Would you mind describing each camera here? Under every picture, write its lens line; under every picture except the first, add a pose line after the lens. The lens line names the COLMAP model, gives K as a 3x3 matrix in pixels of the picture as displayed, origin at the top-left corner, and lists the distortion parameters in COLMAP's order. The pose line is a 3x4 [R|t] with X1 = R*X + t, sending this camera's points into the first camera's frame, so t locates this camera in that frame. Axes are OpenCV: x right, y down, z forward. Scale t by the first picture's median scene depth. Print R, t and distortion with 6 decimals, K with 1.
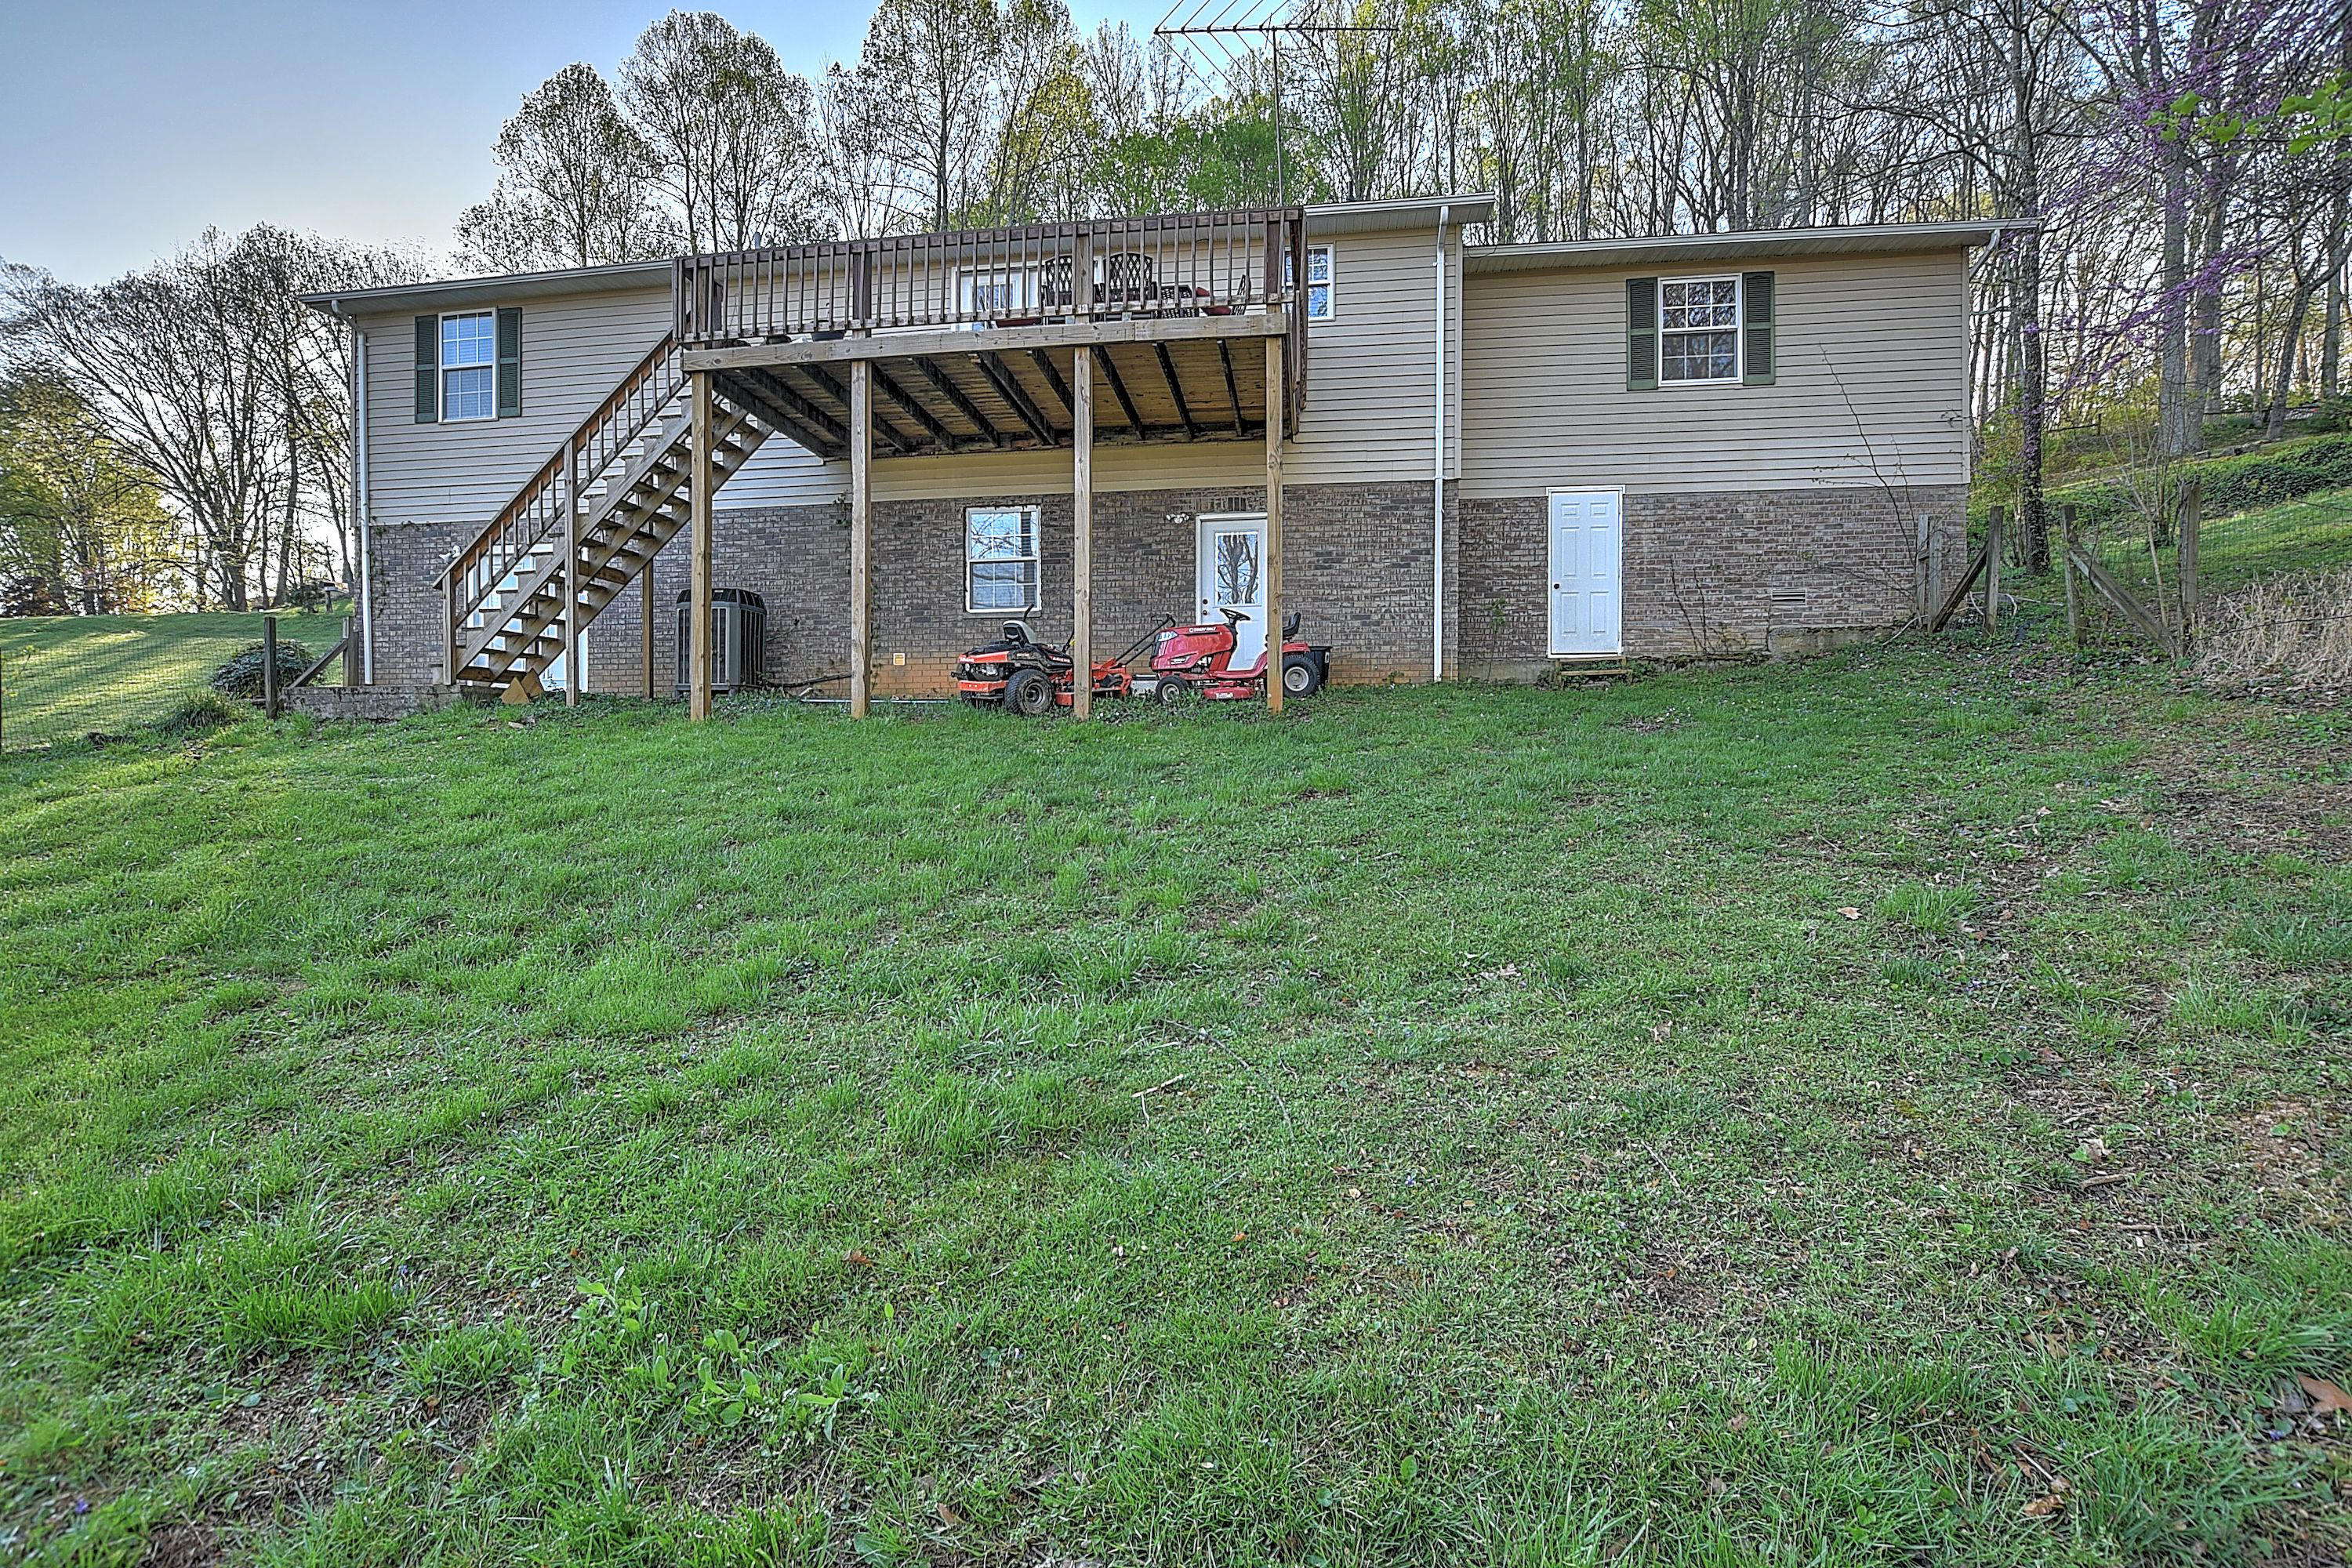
lens RADIAL K [[1033.8, 0, 1156.9], [0, 1033.8, 786.0], [0, 0, 1]] dist [-0.038833, 0.008994]
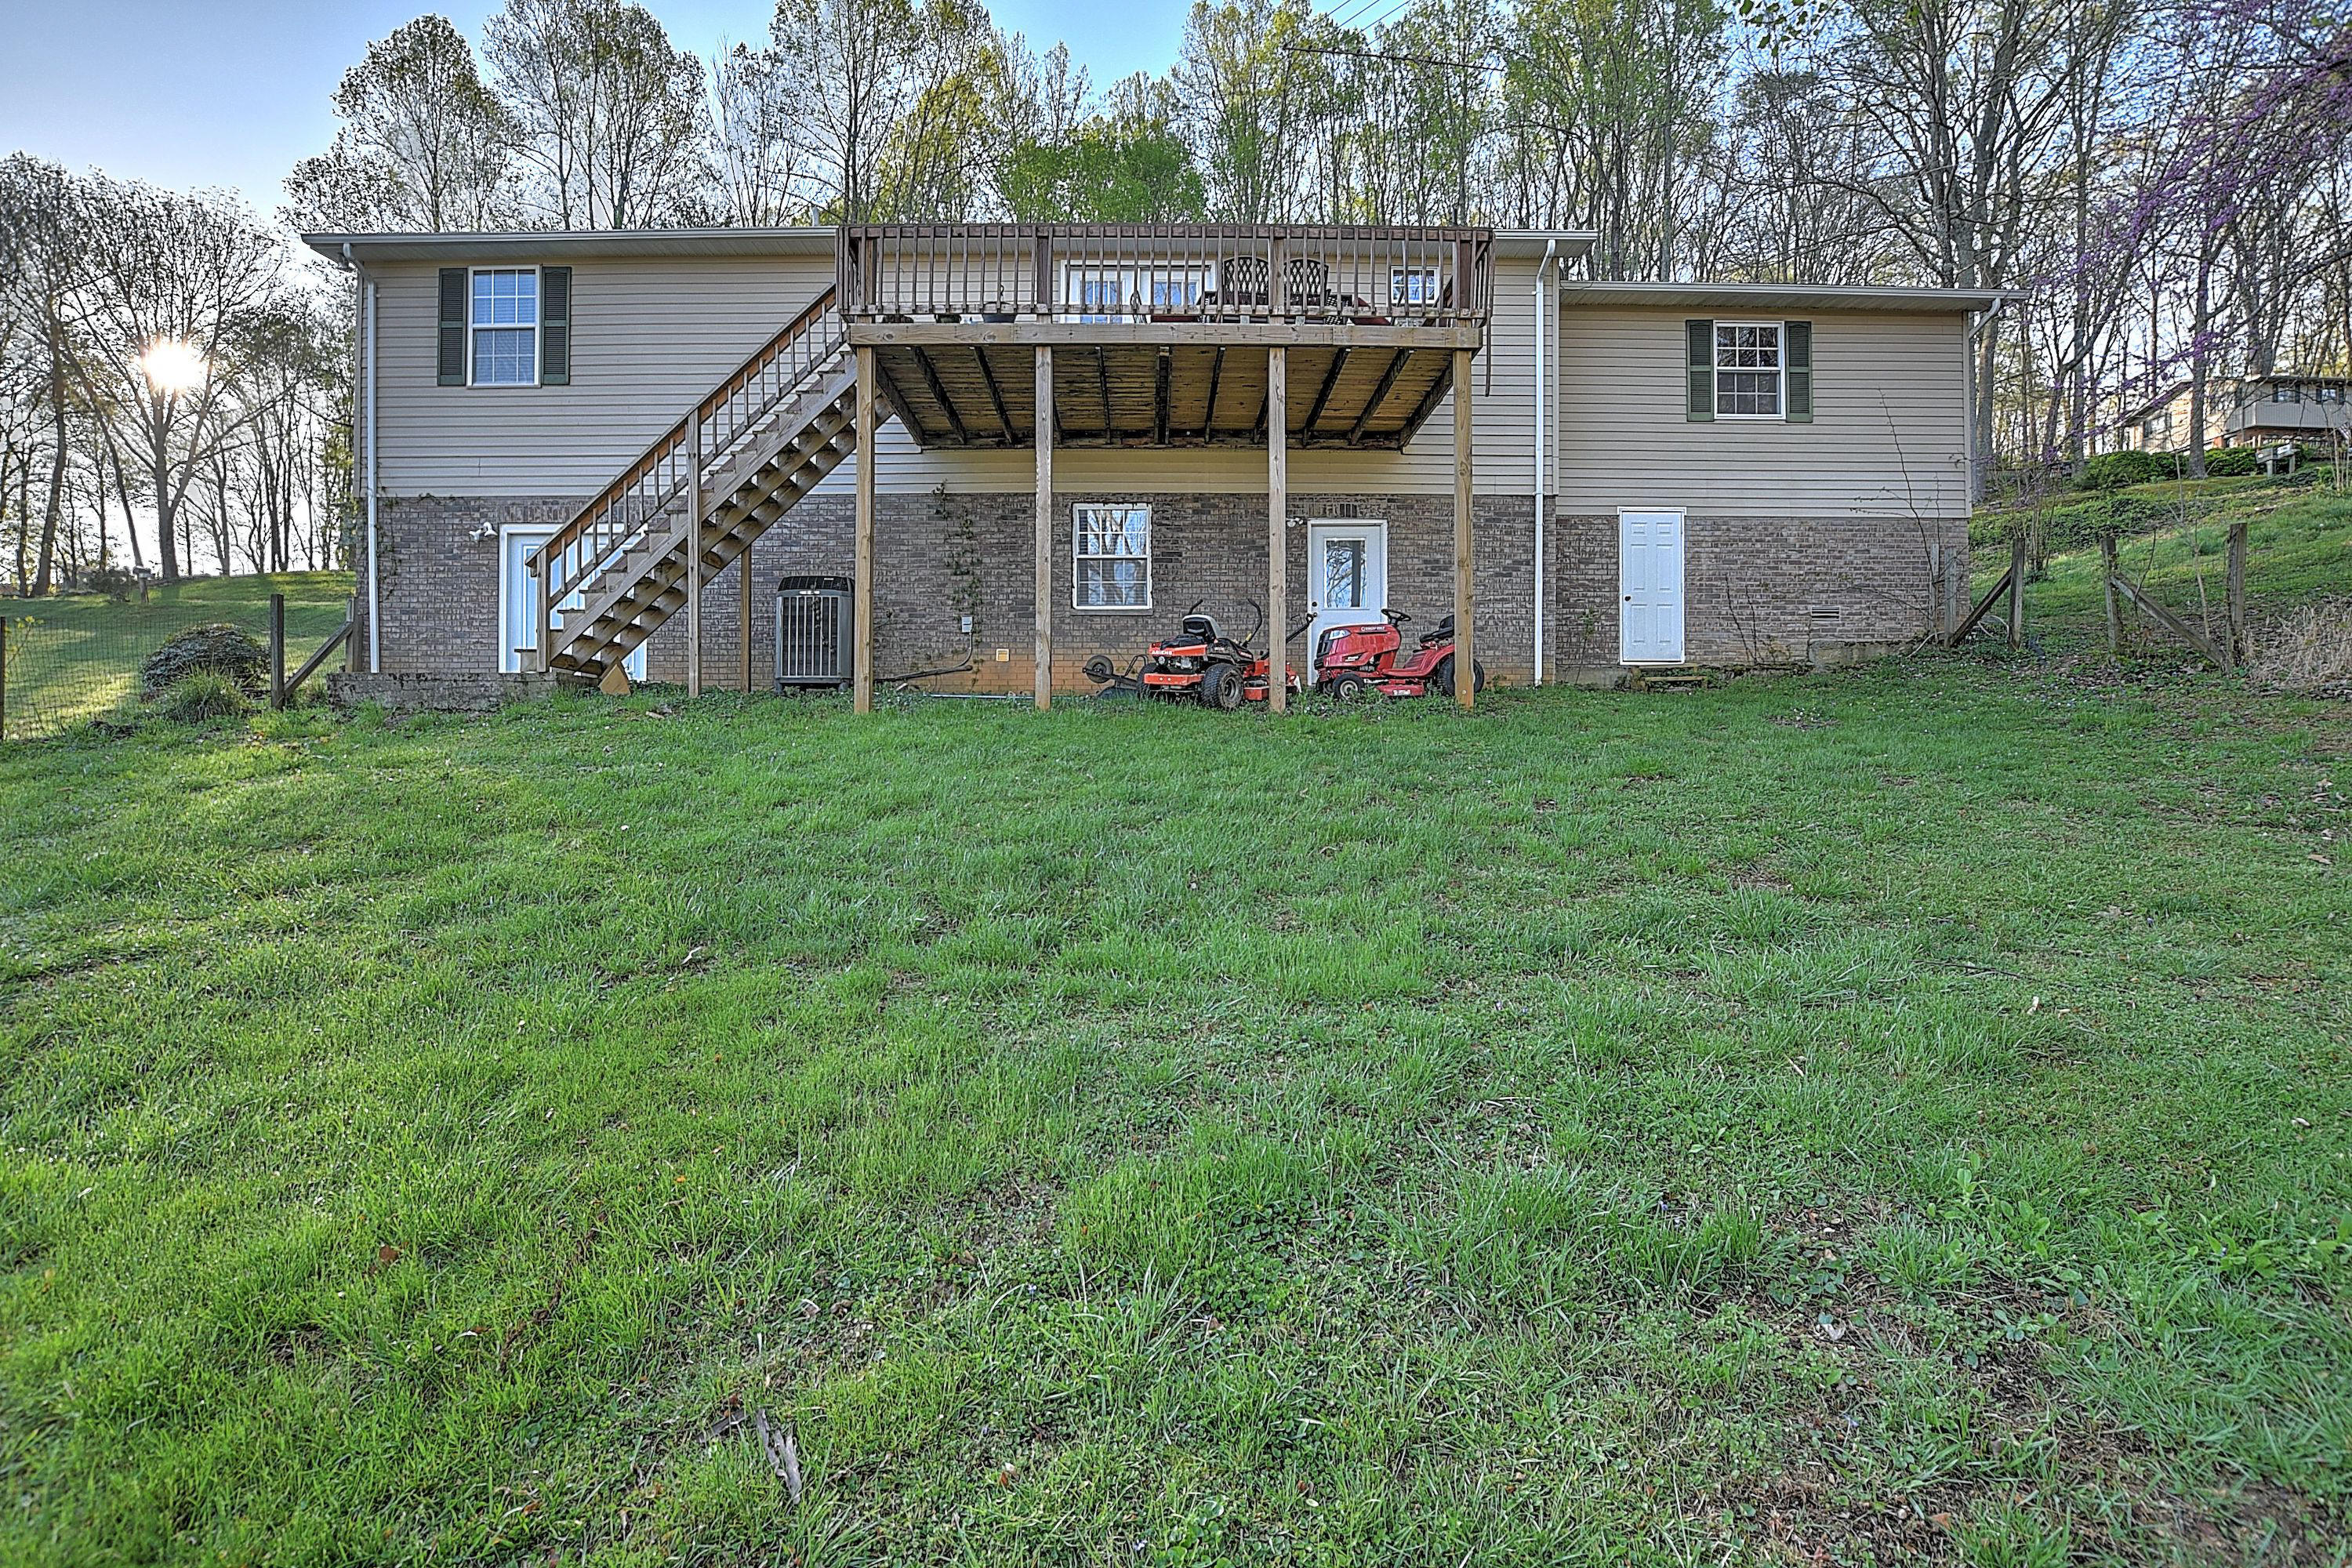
lens RADIAL K [[1033.8, 0, 1156.9], [0, 1033.8, 786.0], [0, 0, 1]] dist [-0.038833, 0.008994]
pose [[0.988171, -0.001483, 0.153350, -0.267823], [0.003779, 0.999885, -0.014678, 0.016070], [-0.153311, 0.015083, 0.988063, 0.016883]]
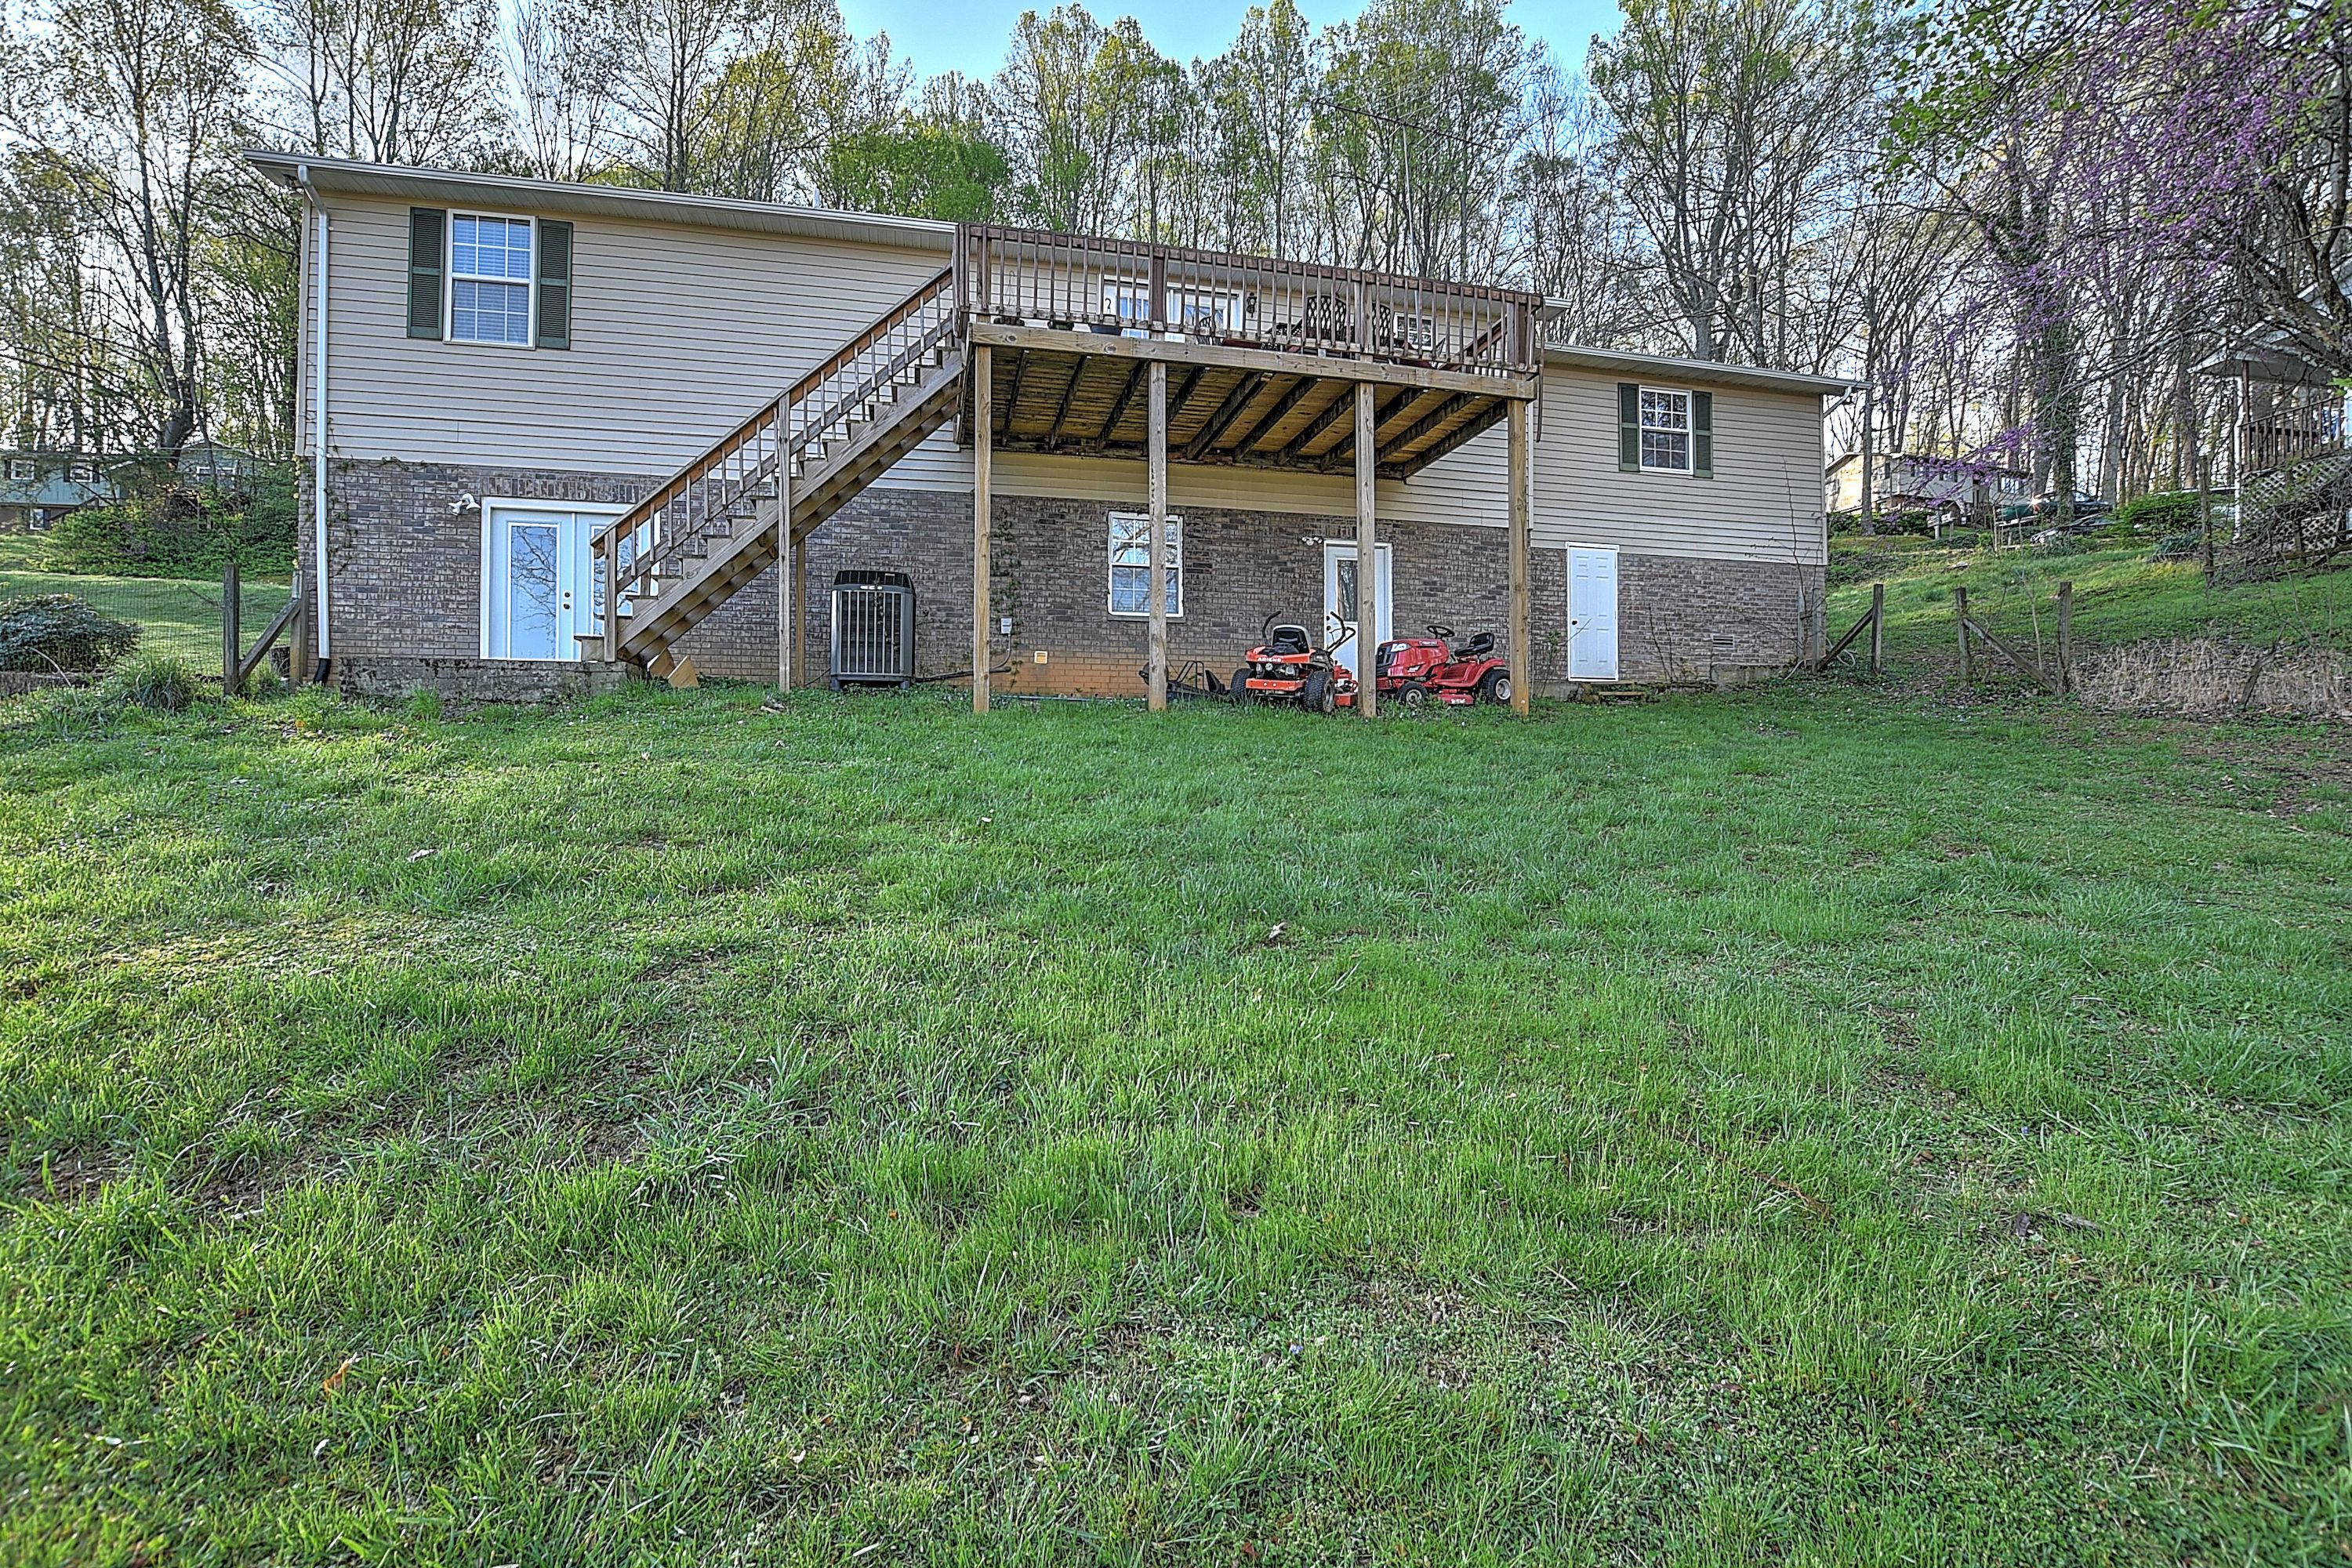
lens RADIAL K [[1033.8, 0, 1156.9], [0, 1033.8, 786.0], [0, 0, 1]] dist [-0.038833, 0.008994]
pose [[0.929616, -0.000387, 0.368529, -0.534714], [0.008810, 0.999737, -0.021172, 0.022436], [-0.368424, 0.022929, 0.929375, 0.049009]]
